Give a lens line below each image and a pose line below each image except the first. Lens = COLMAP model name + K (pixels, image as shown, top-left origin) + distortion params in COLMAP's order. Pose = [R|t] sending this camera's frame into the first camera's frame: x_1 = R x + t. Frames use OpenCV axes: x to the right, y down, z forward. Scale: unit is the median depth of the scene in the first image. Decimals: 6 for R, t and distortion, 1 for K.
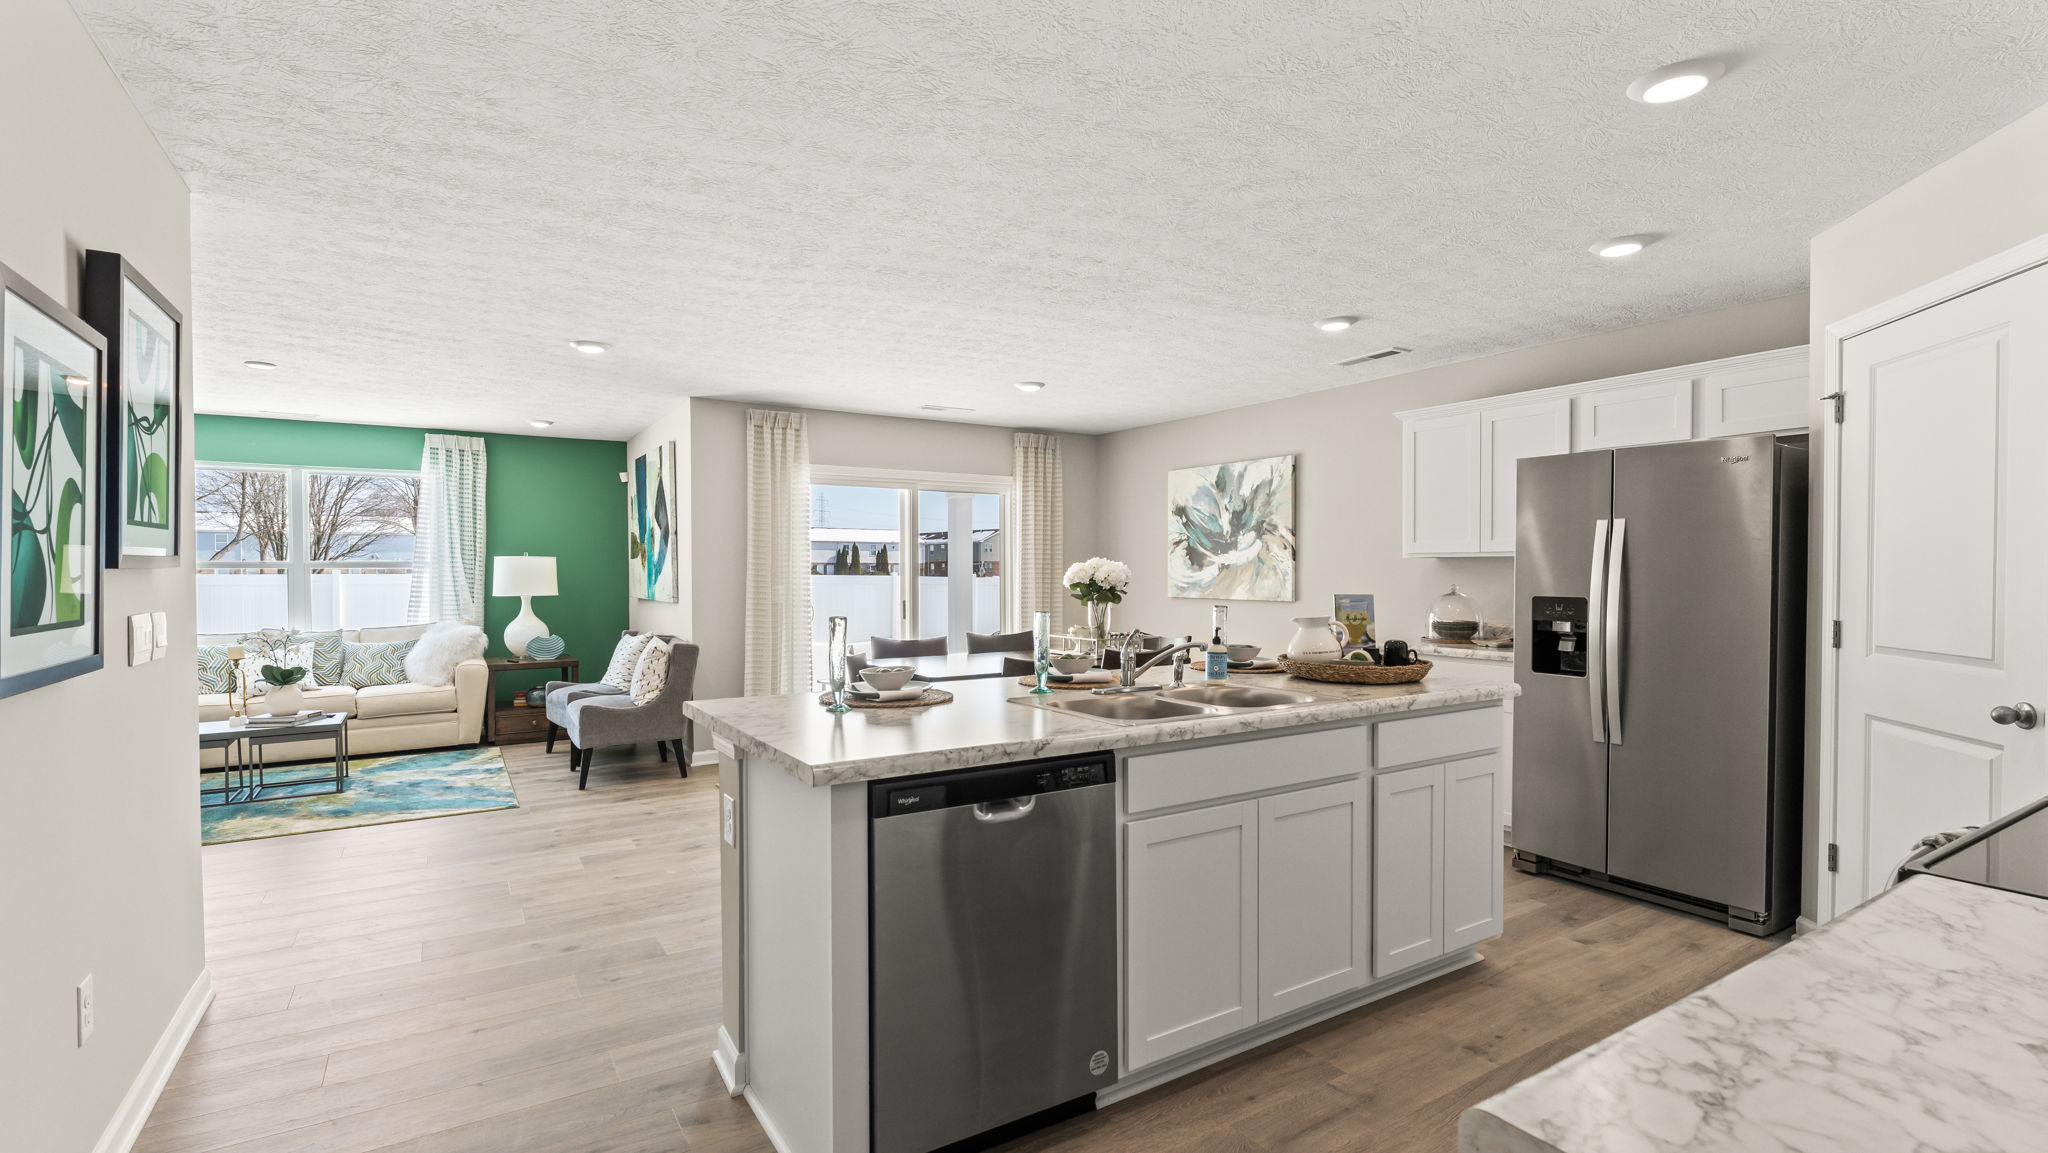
lens RADIAL K [[924.0, 0, 1022.7], [0, 924.0, 584.8], [0, 0, 1]] dist [-0.001549, -0.000127]
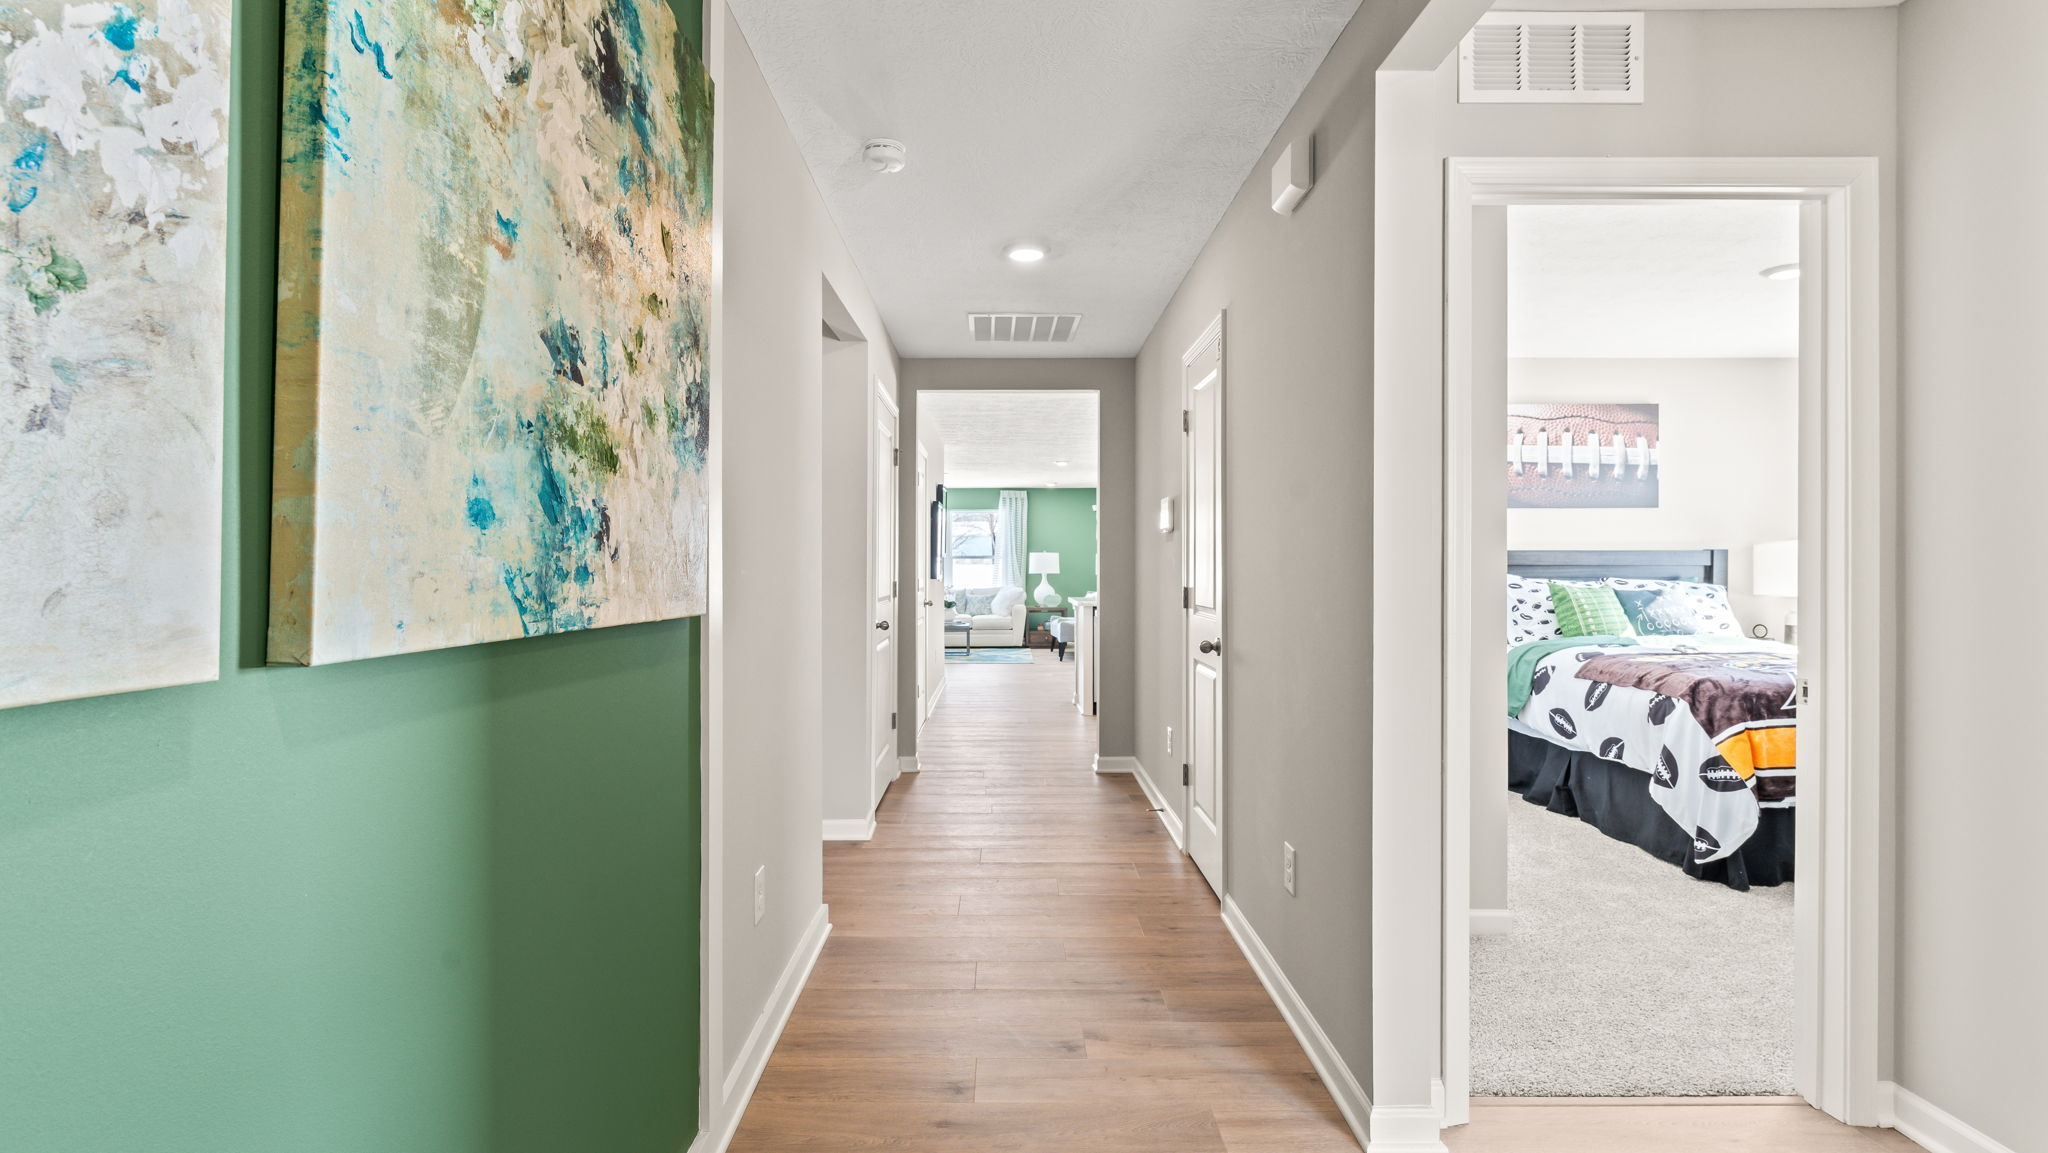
lens RADIAL K [[930.0, 0, 1019.3], [0, 930.0, 561.9], [0, 0, 1]] dist [0.002323, 0.000517]
pose [[0.851745, 0.000893, -0.523955, 0.355782], [-0.011179, 0.999802, -0.016468, 0.017453], [0.523837, 0.019884, 0.851587, -0.555724]]
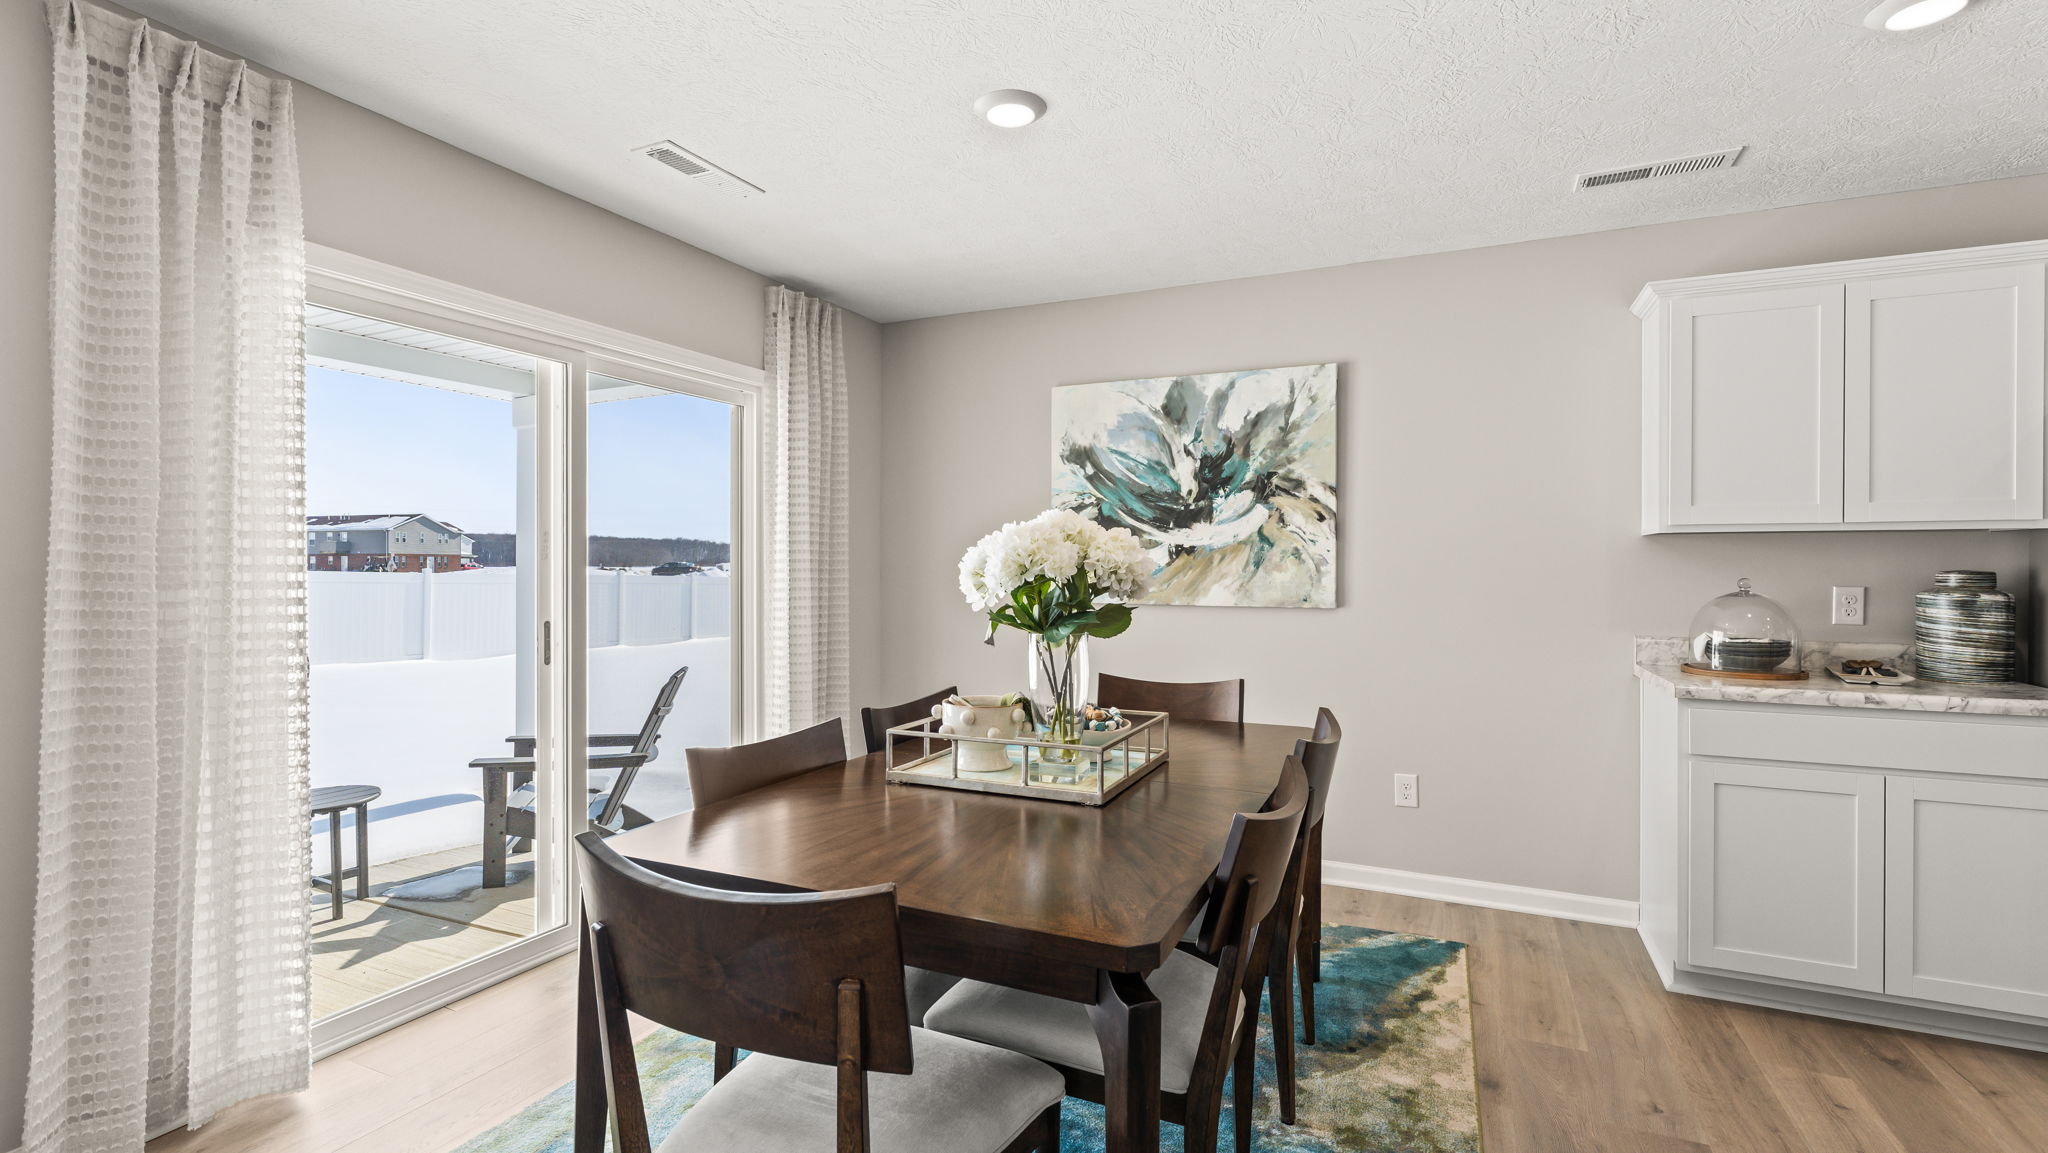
lens RADIAL K [[930.0, 0, 1019.3], [0, 930.0, 561.9], [0, 0, 1]] dist [0.002323, 0.000517]
pose [[0.845707, 0.005772, 0.533616, -0.326428], [0.005304, 0.999801, -0.019221, -0.002355], [-0.533620, 0.019086, 0.845509, 0.975824]]
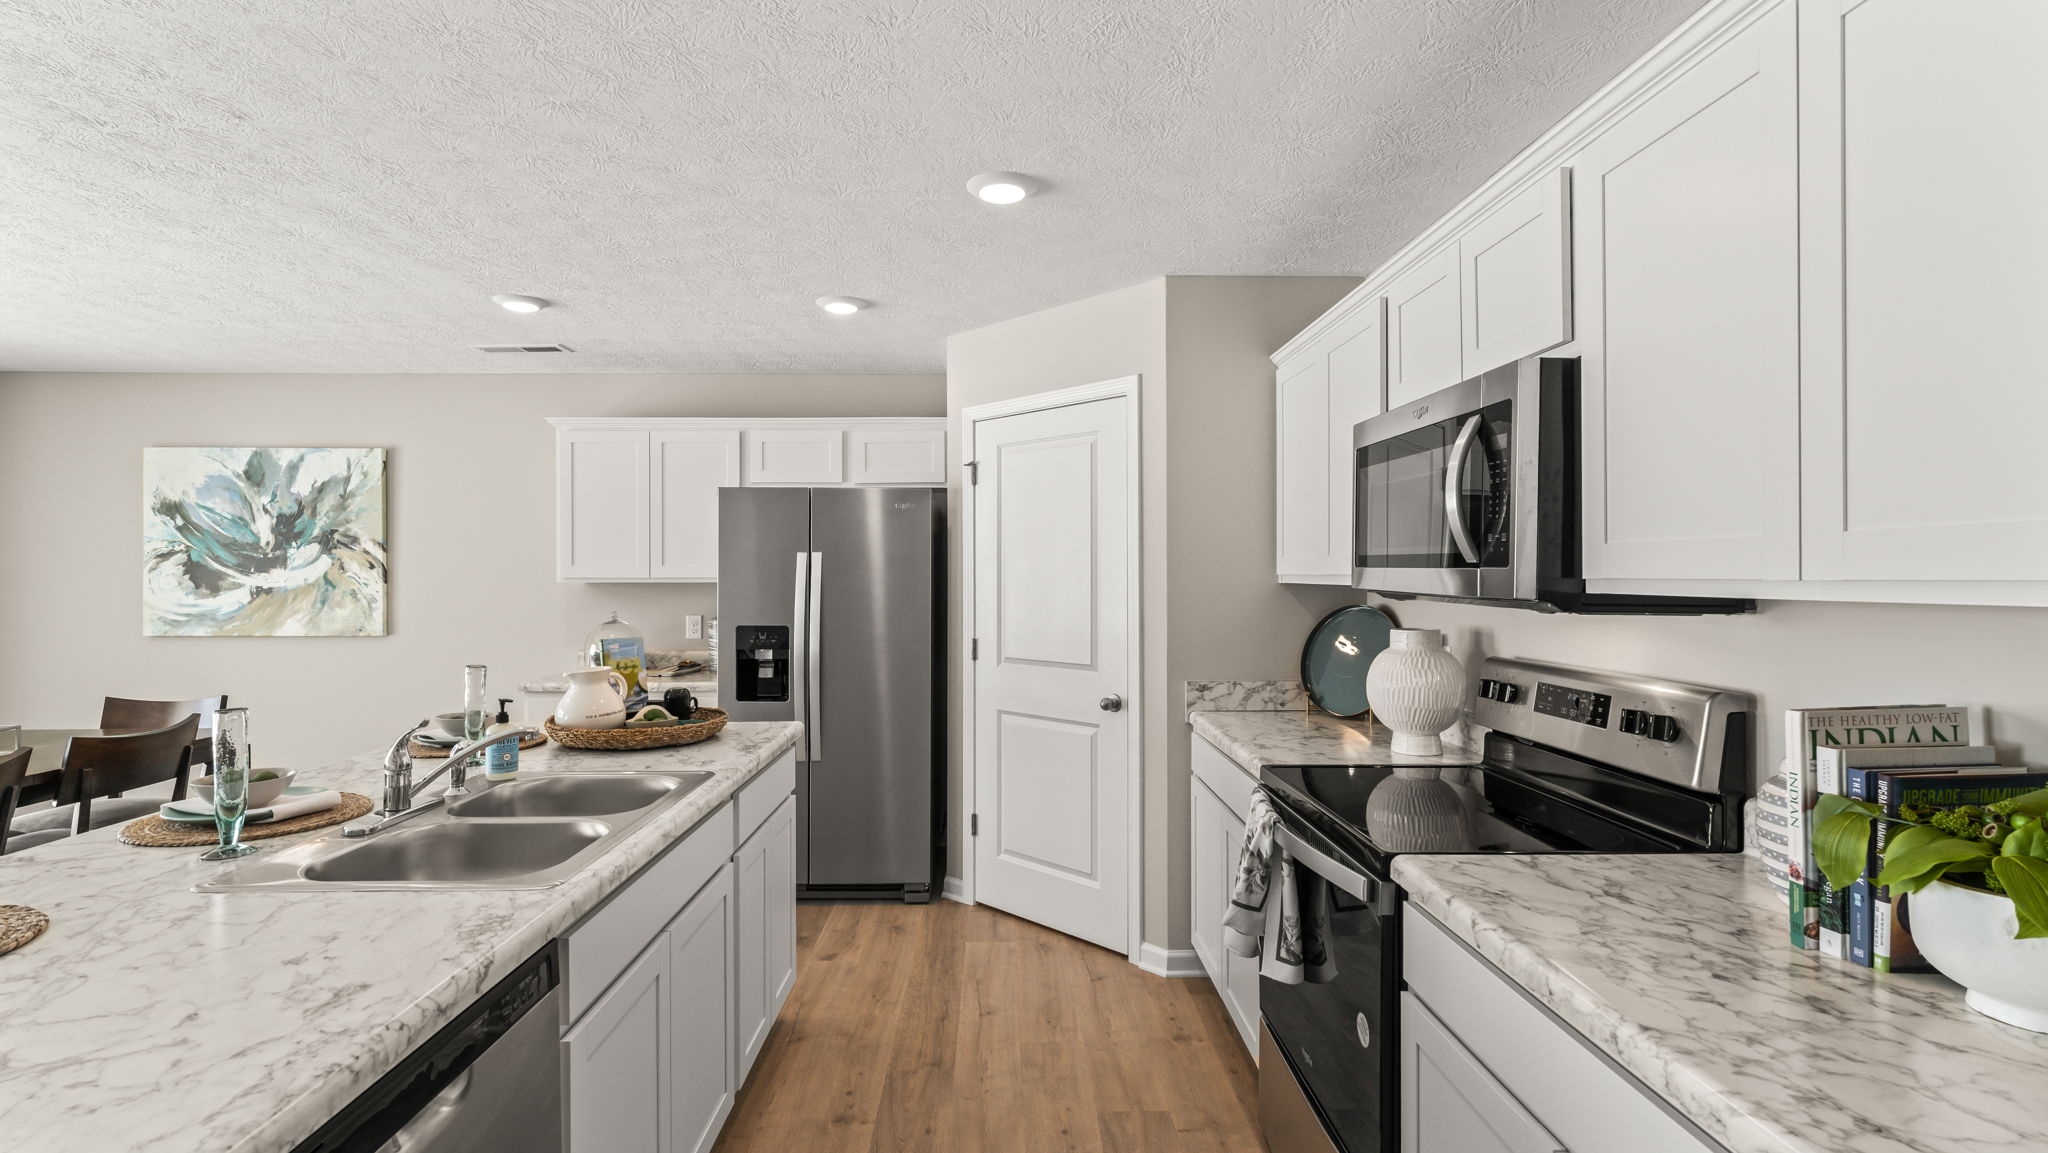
lens RADIAL K [[928.1, 0, 1024.0], [0, 928.1, 576.5], [0, 0, 1]] dist [-0.001064, -0.000269]
pose [[0.527547, 0.000914, 0.849525, -0.142135], [0.013801, 0.999858, -0.009647, -0.027534], [-0.849414, 0.016814, 0.527459, 0.208458]]
